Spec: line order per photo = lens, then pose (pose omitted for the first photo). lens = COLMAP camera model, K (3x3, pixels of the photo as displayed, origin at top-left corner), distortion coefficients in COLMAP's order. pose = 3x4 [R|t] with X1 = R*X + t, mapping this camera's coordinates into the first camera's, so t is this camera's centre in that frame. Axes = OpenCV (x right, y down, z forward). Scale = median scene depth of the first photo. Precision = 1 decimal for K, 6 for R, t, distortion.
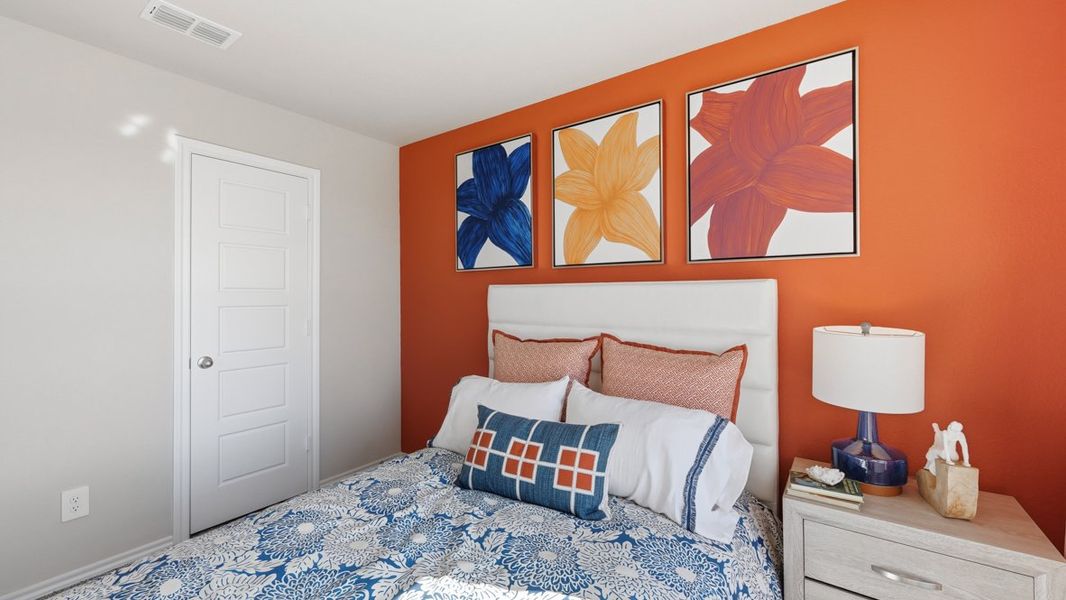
lens RADIAL K [[417.1, 0, 530.3], [0, 417.1, 292.3], [0, 0, 1]] dist [-0.000646, 0.000007]
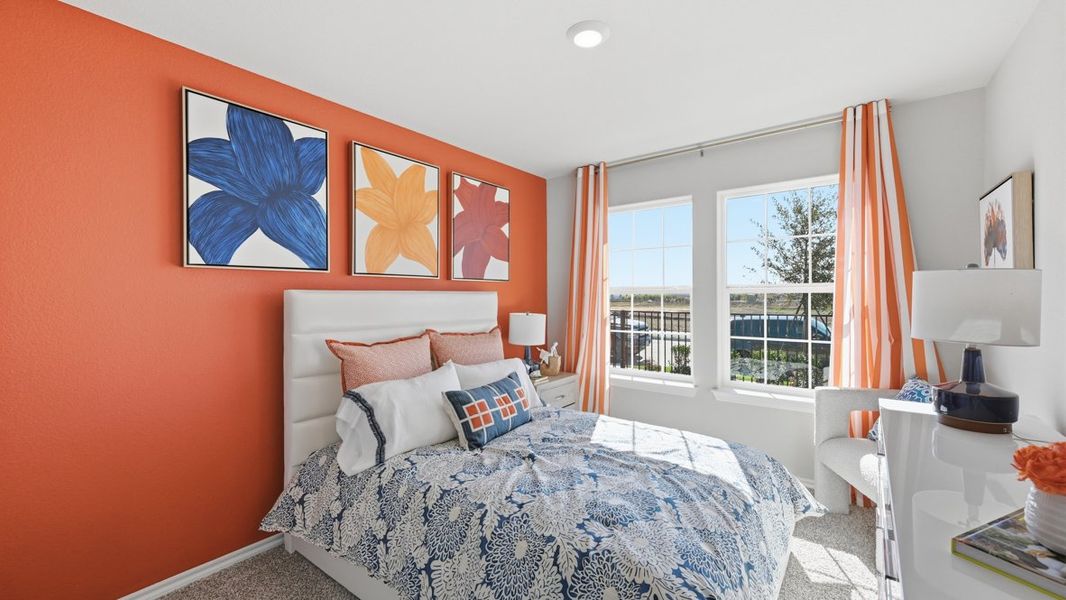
lens RADIAL K [[417.1, 0, 532.6], [0, 417.1, 298.8], [0, 0, 1]] dist [-0.000646, 0.000007]
pose [[0.054672, -0.003679, 0.998498, -1.020958], [-0.004005, 0.999984, 0.003904, -0.004757], [-0.998496, -0.004212, 0.054657, 0.529903]]
